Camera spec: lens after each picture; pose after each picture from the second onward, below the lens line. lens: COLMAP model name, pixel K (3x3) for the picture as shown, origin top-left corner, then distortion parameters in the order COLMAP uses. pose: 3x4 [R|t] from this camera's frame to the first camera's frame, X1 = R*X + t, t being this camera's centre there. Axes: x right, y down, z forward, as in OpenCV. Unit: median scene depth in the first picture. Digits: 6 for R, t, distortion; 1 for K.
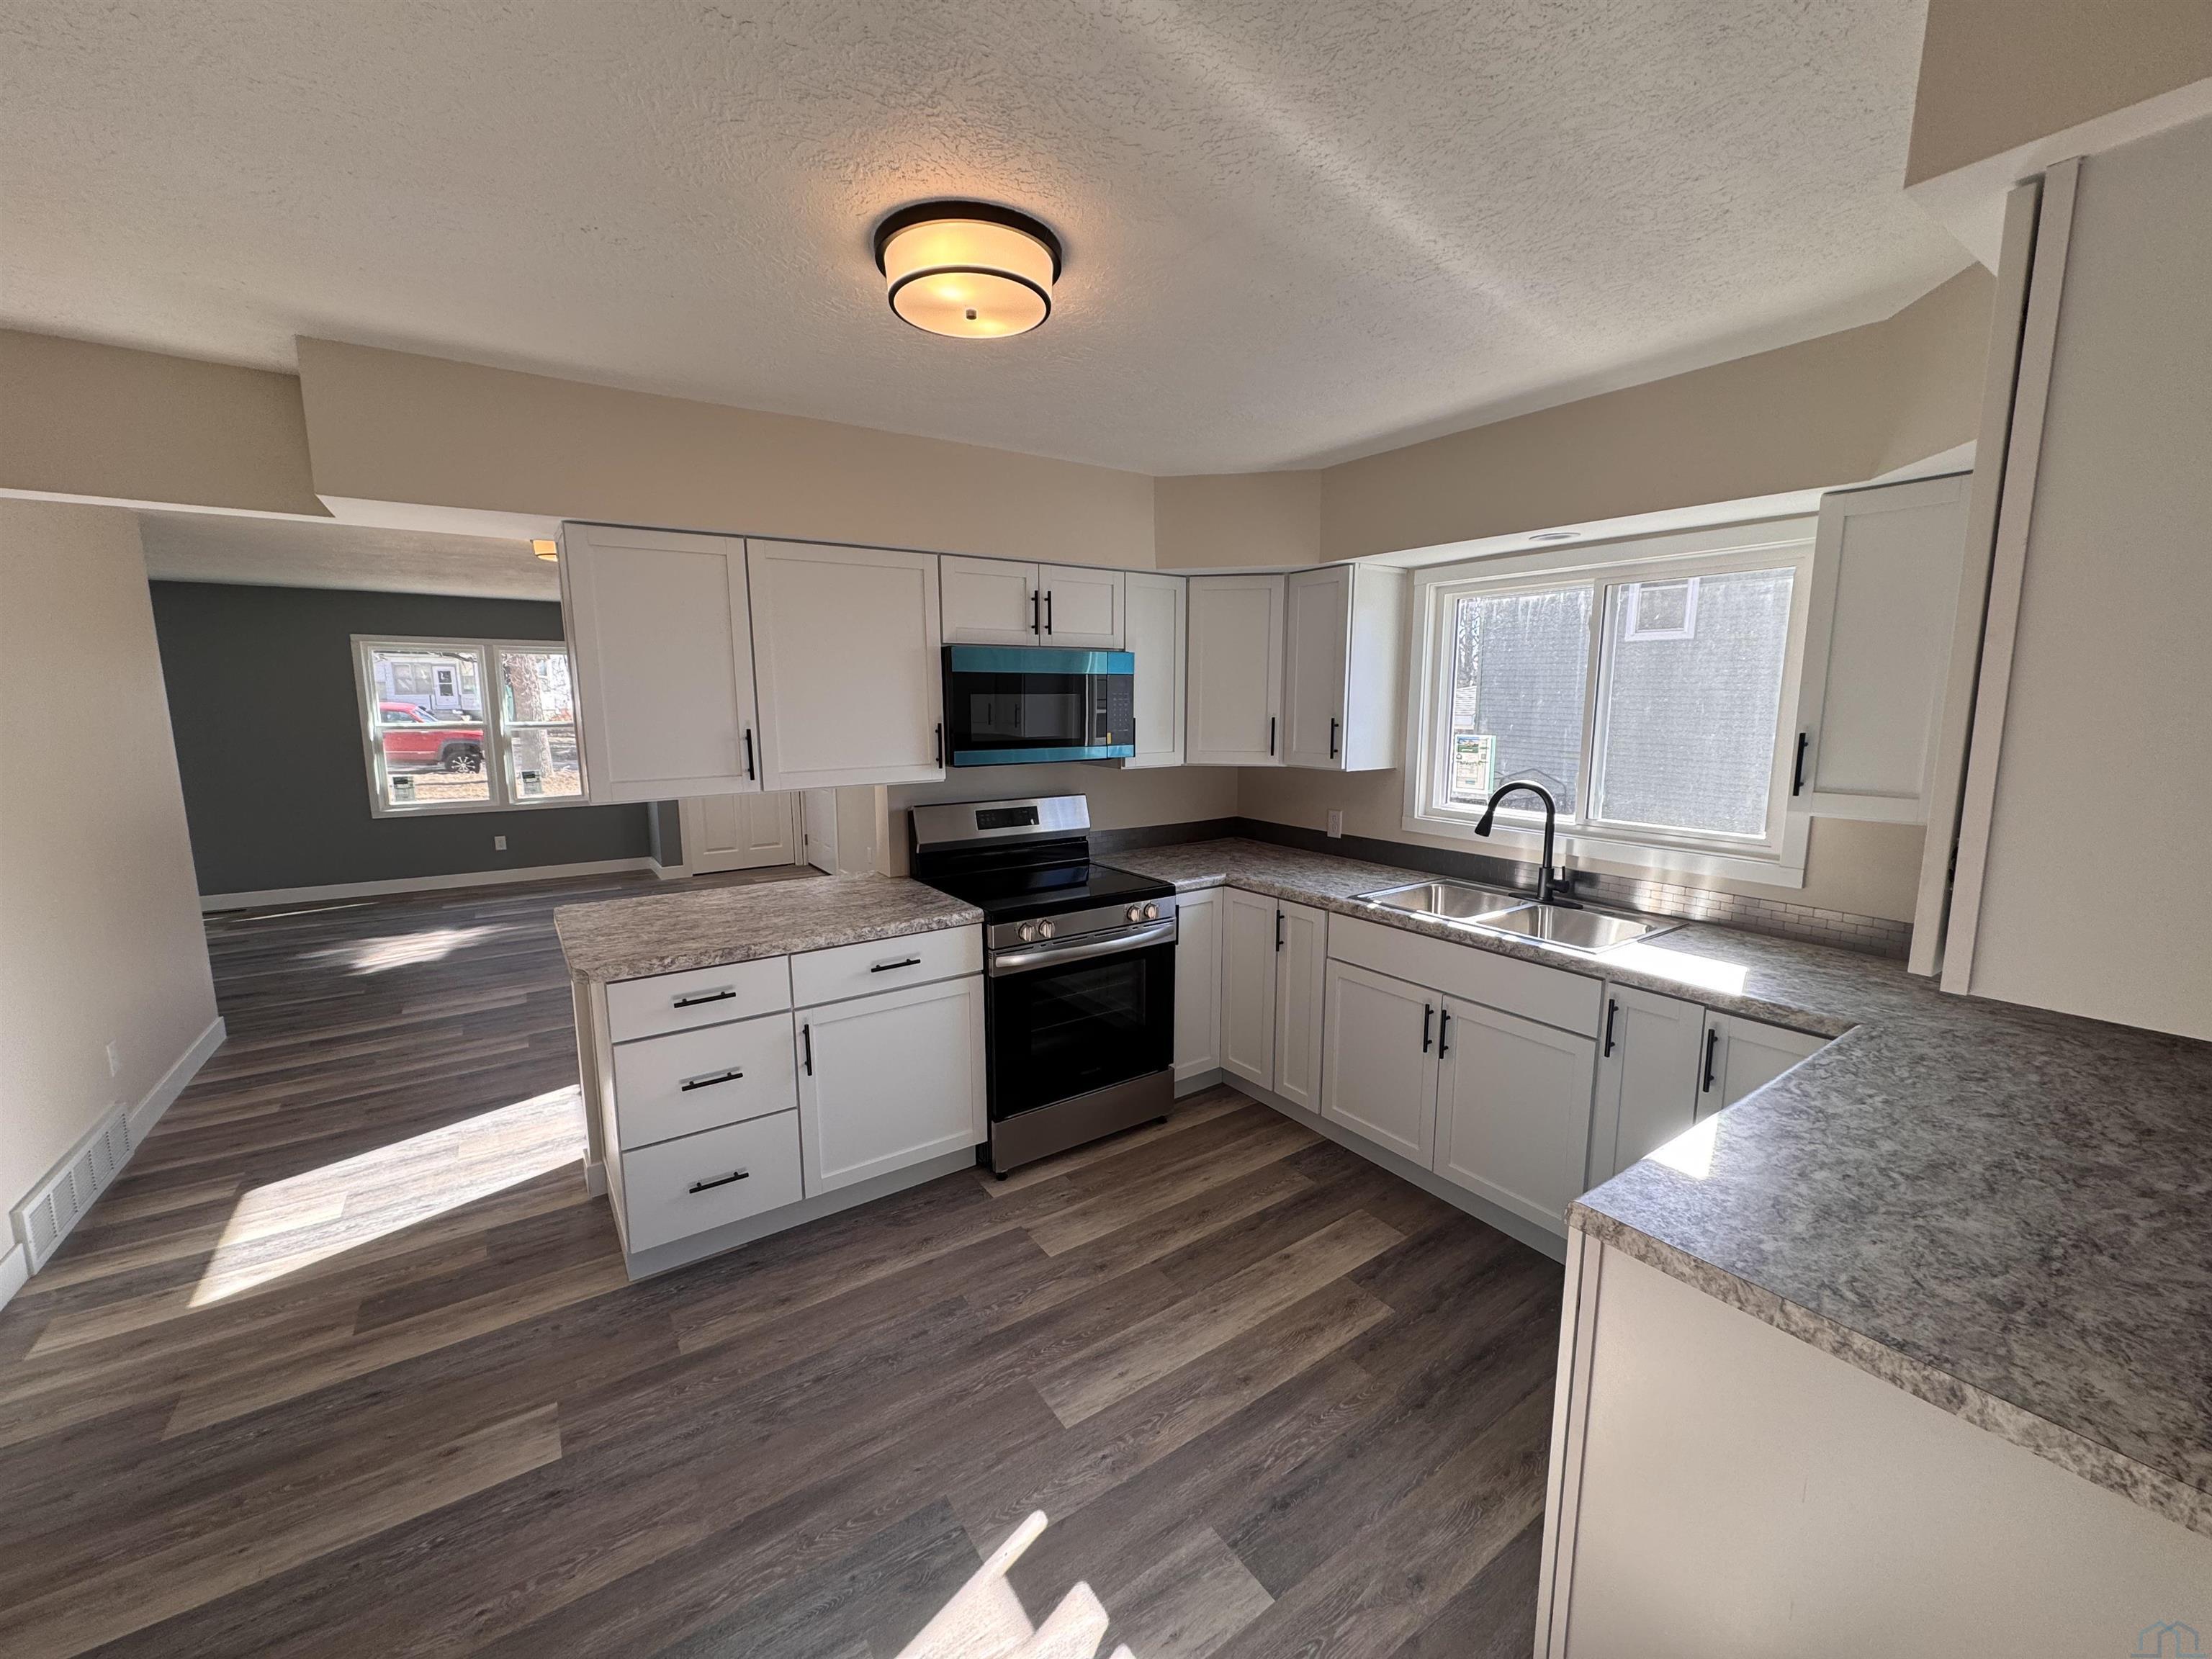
lens RADIAL K [[877.6, 0, 1105.7], [0, 877.6, 826.9], [0, 0, 1]] dist [-0.001320, 0.000369]
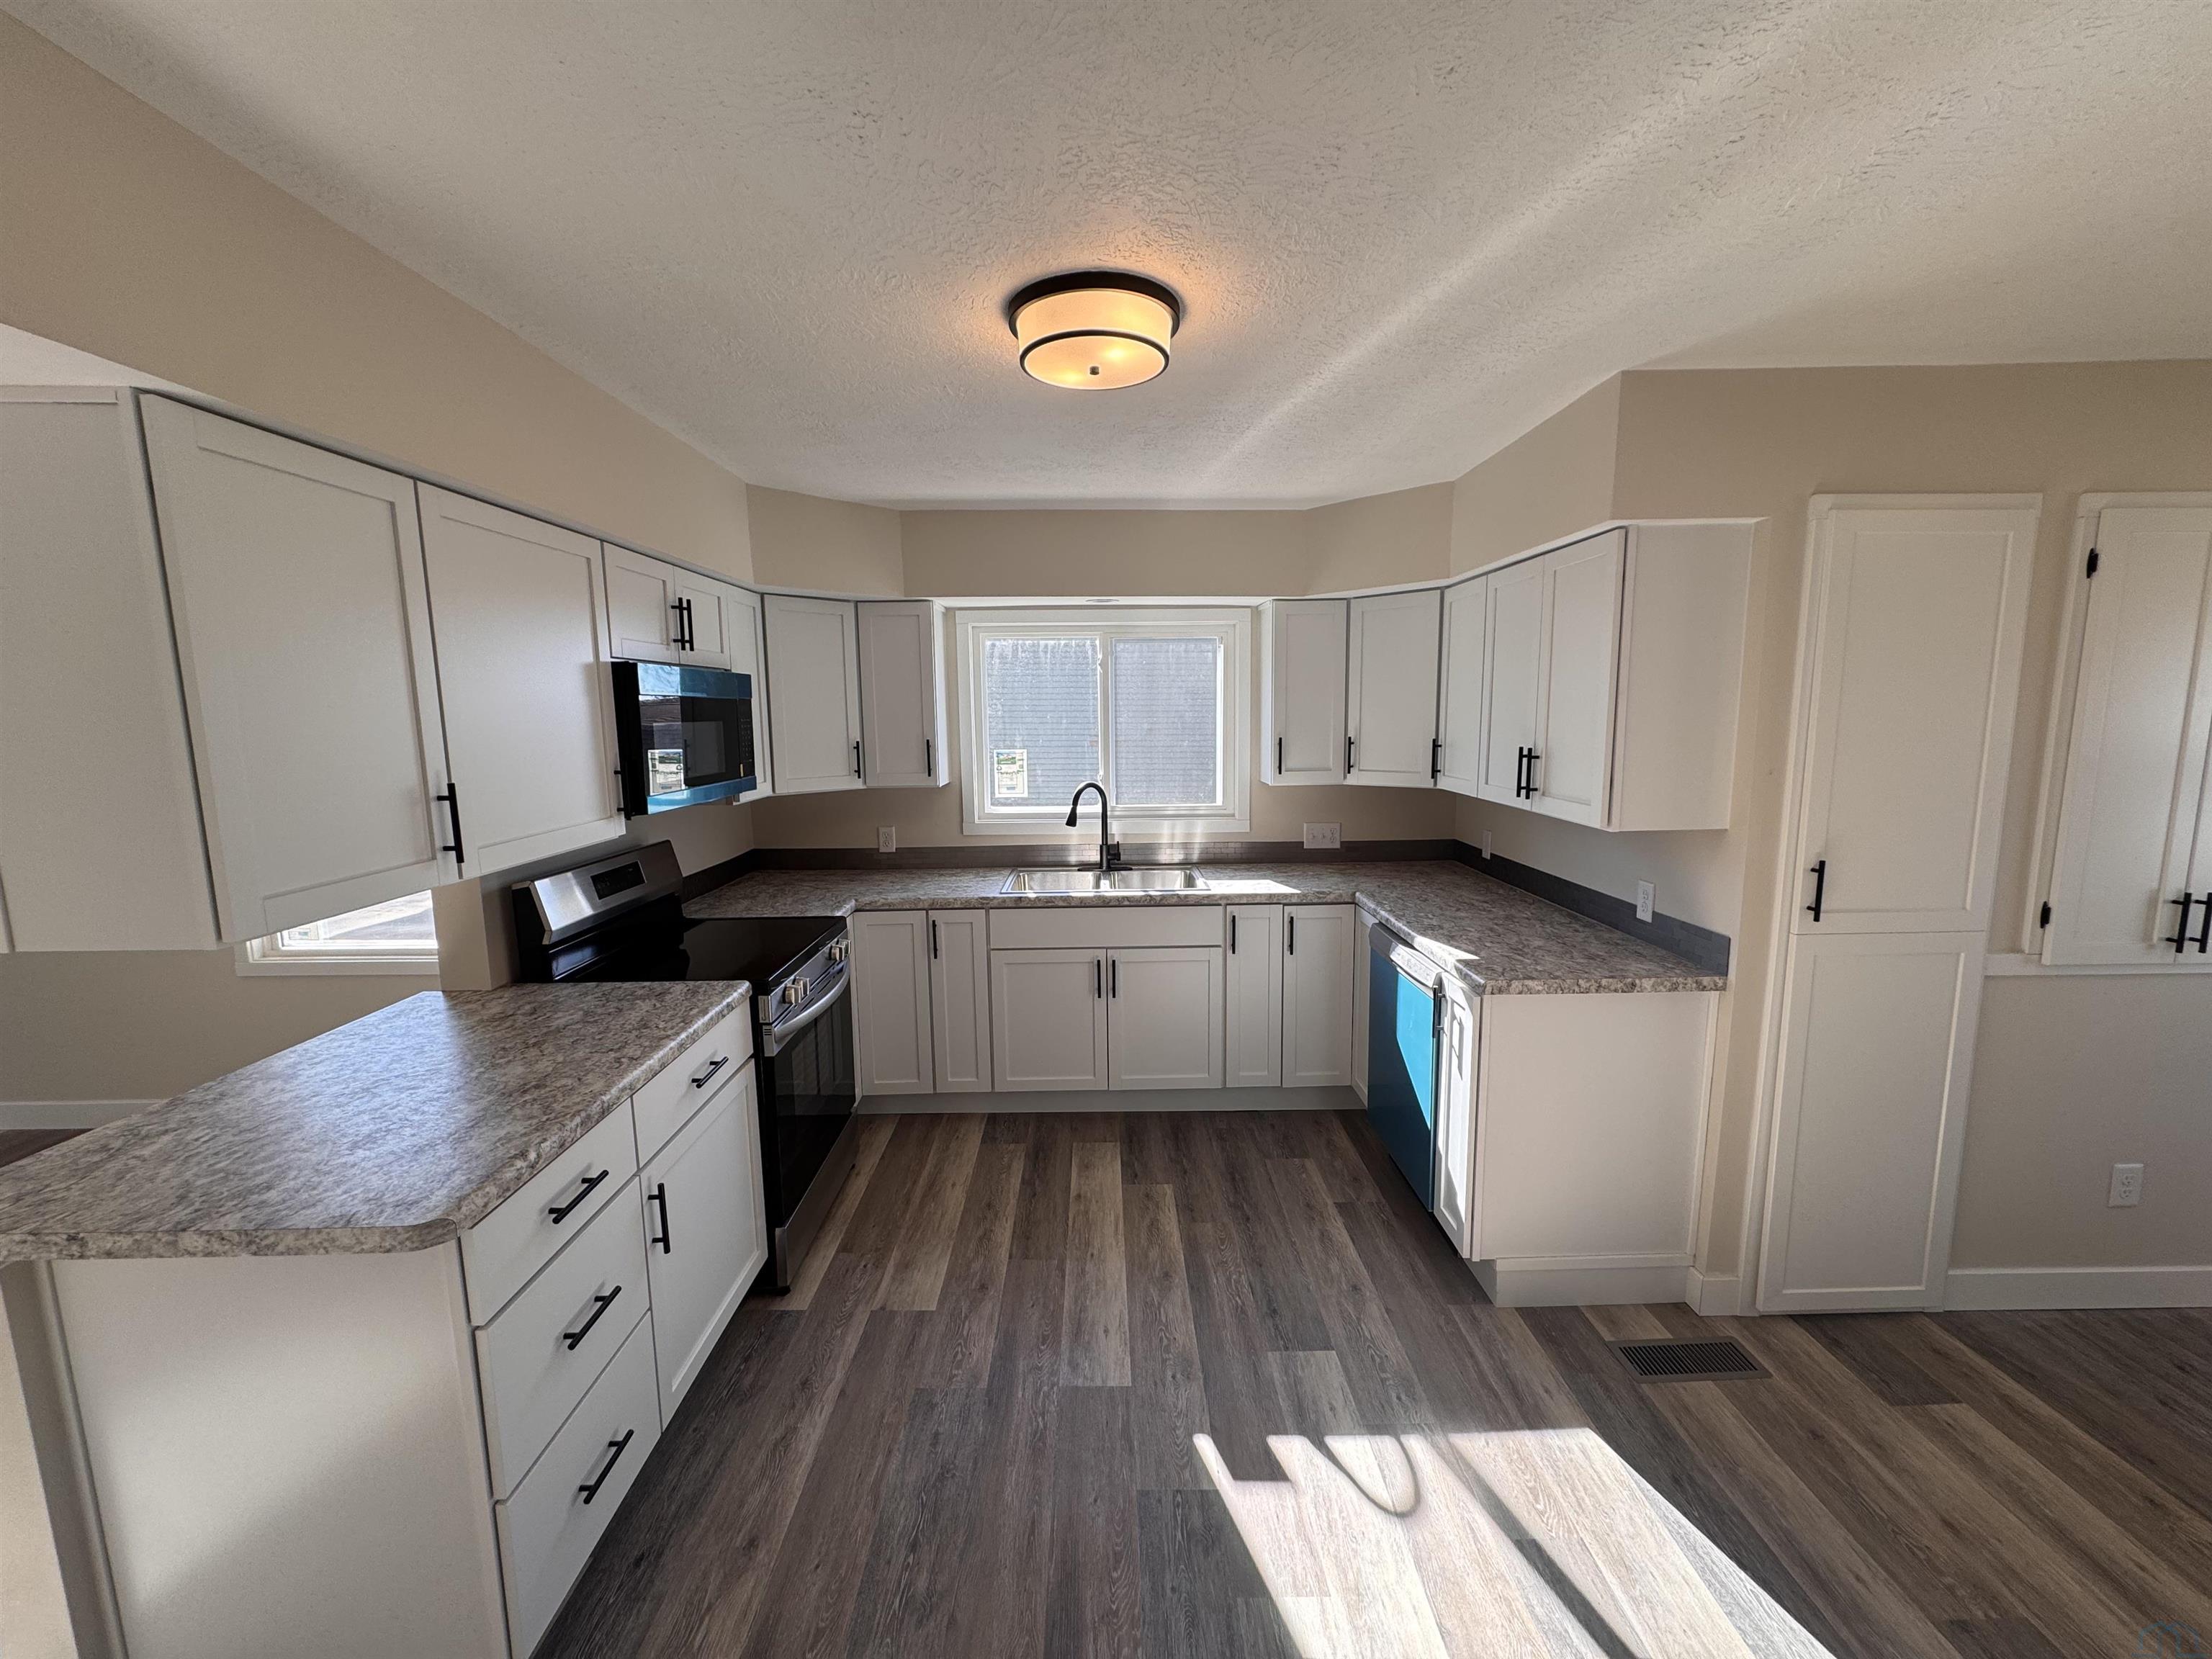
lens RADIAL K [[877.6, 0, 1106.4], [0, 877.6, 827.6], [0, 0, 1]] dist [-0.001320, 0.000369]
pose [[0.557780, -0.113215, 0.822231, -0.652061], [0.132250, 0.990120, 0.046617, -0.045586], [-0.819385, 0.082738, 0.567242, 0.253309]]
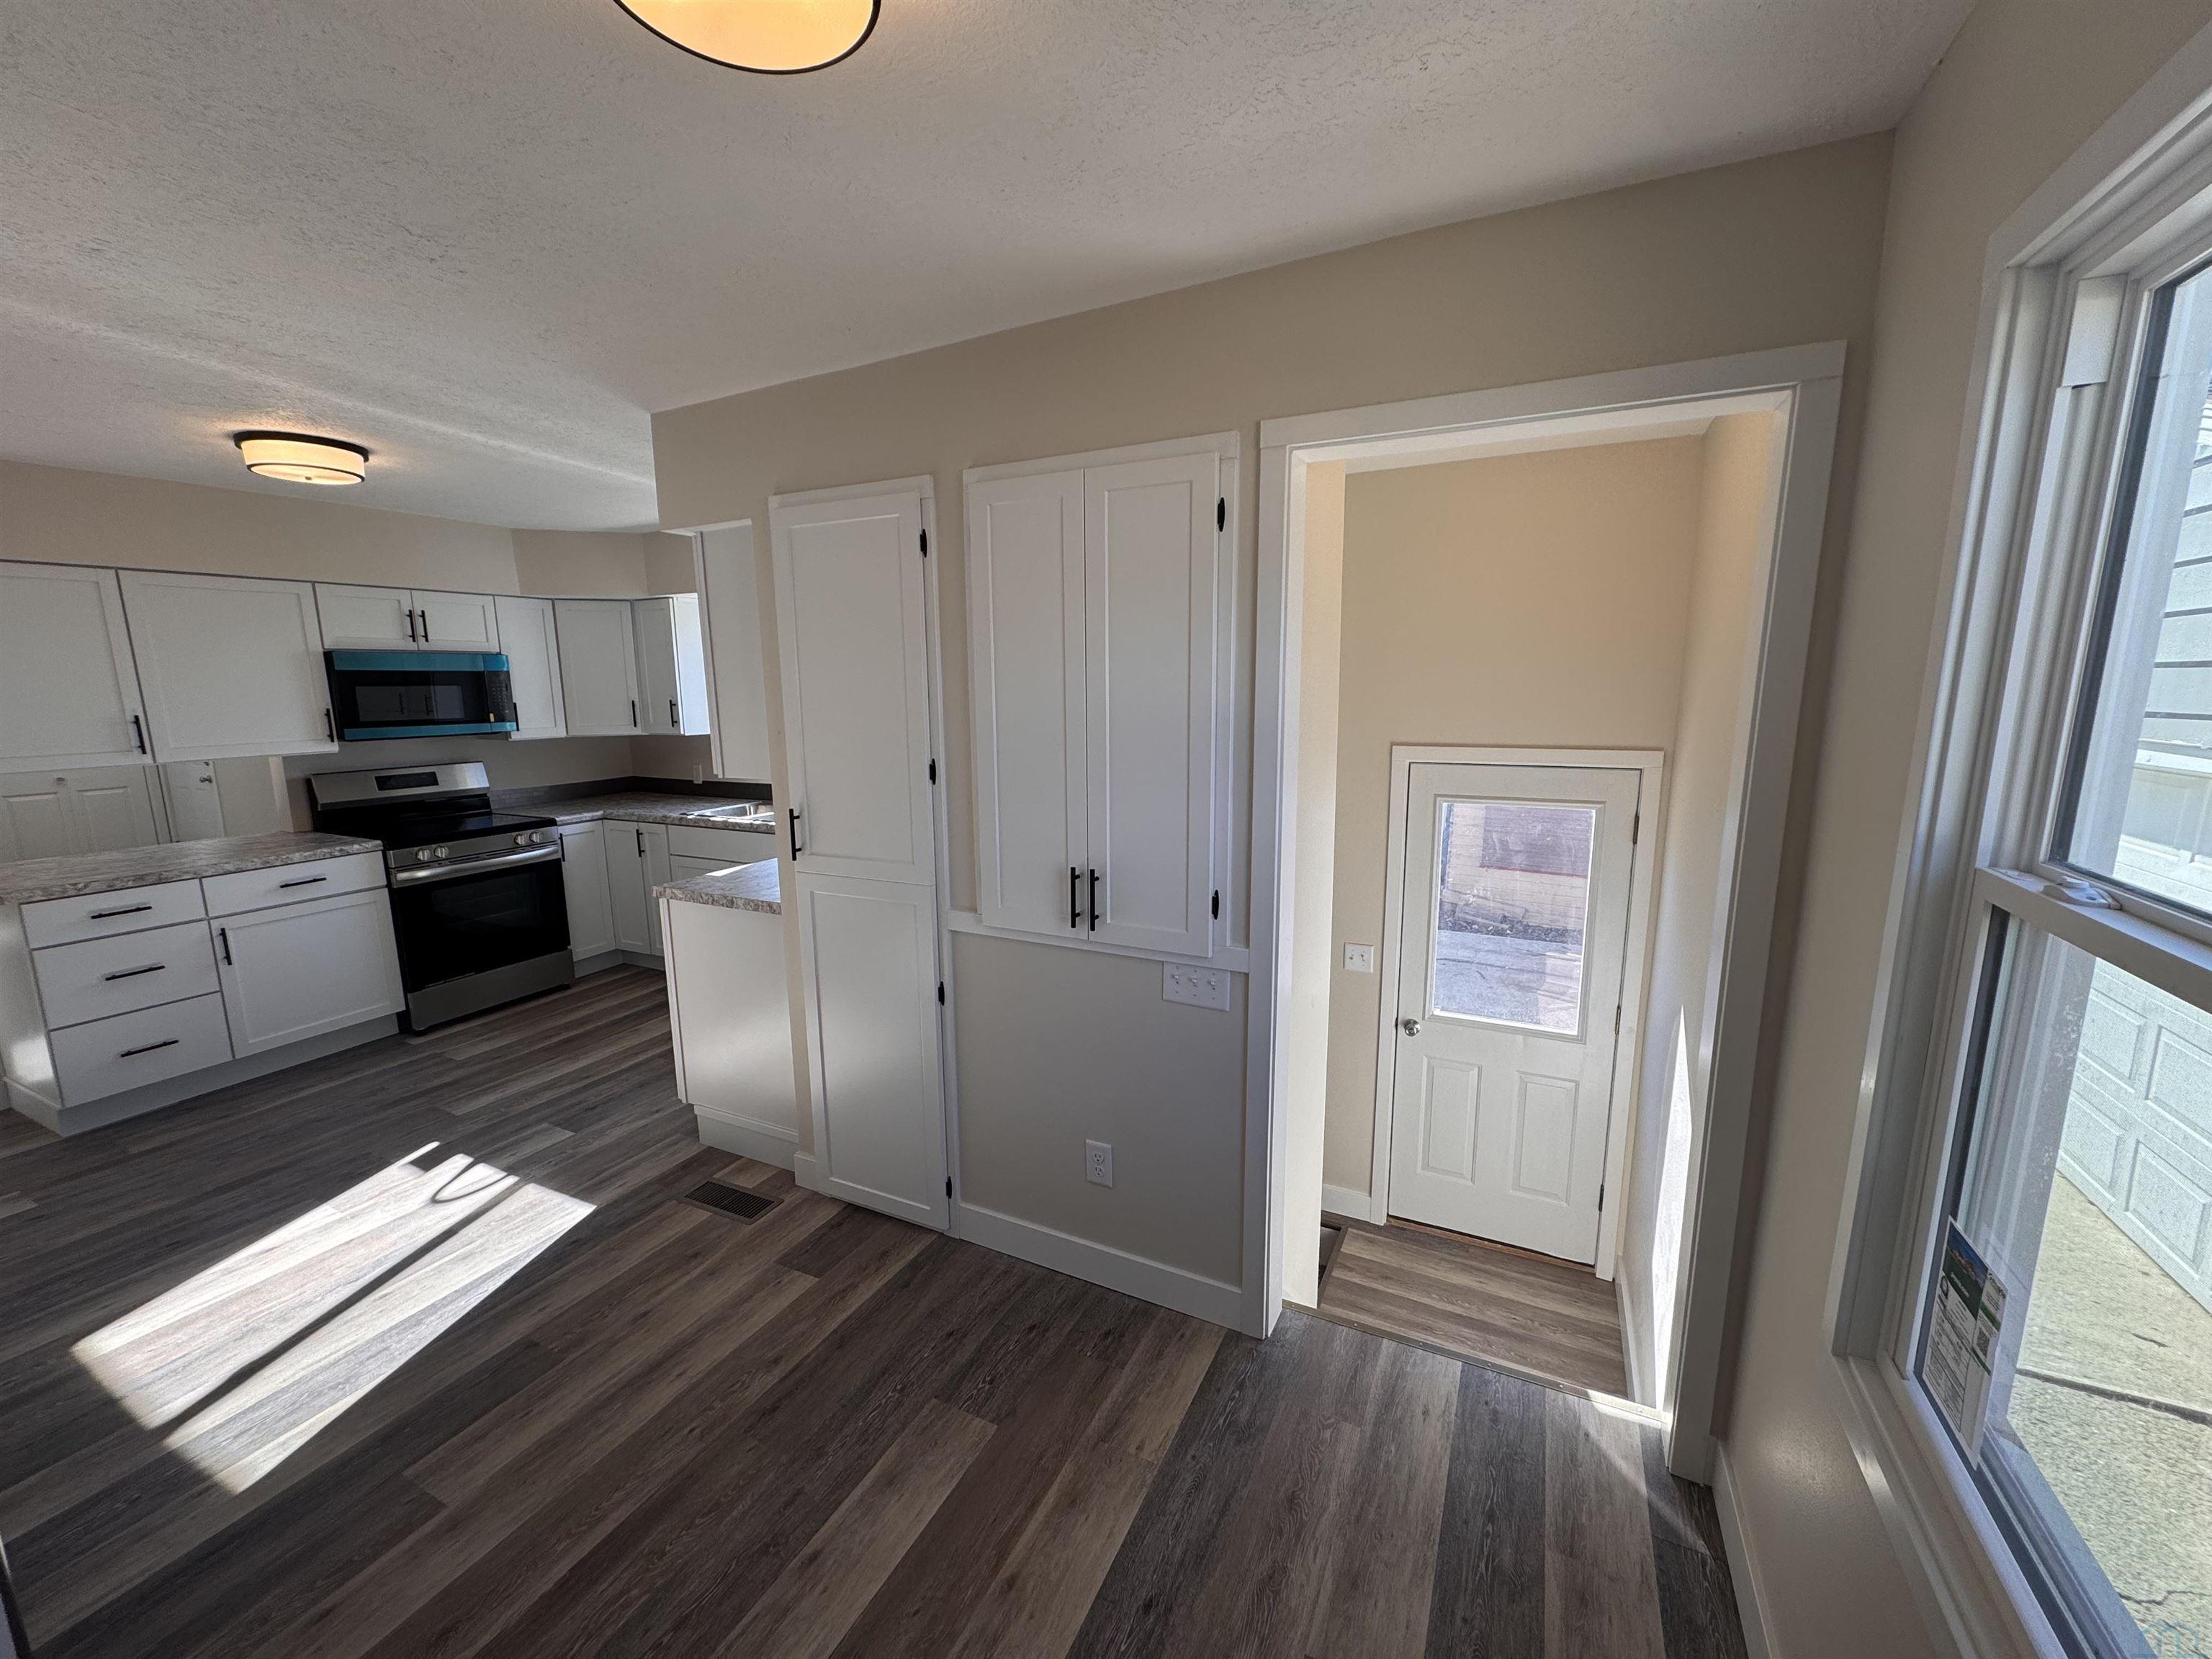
lens RADIAL K [[877.6, 0, 1104.4], [0, 877.6, 827.3], [0, 0, 1]] dist [-0.001320, 0.000369]
pose [[0.874371, -0.086355, 0.477513, 0.212627], [0.079734, 0.996231, 0.034161, 0.123228], [-0.478663, 0.008205, 0.877960, -0.819577]]
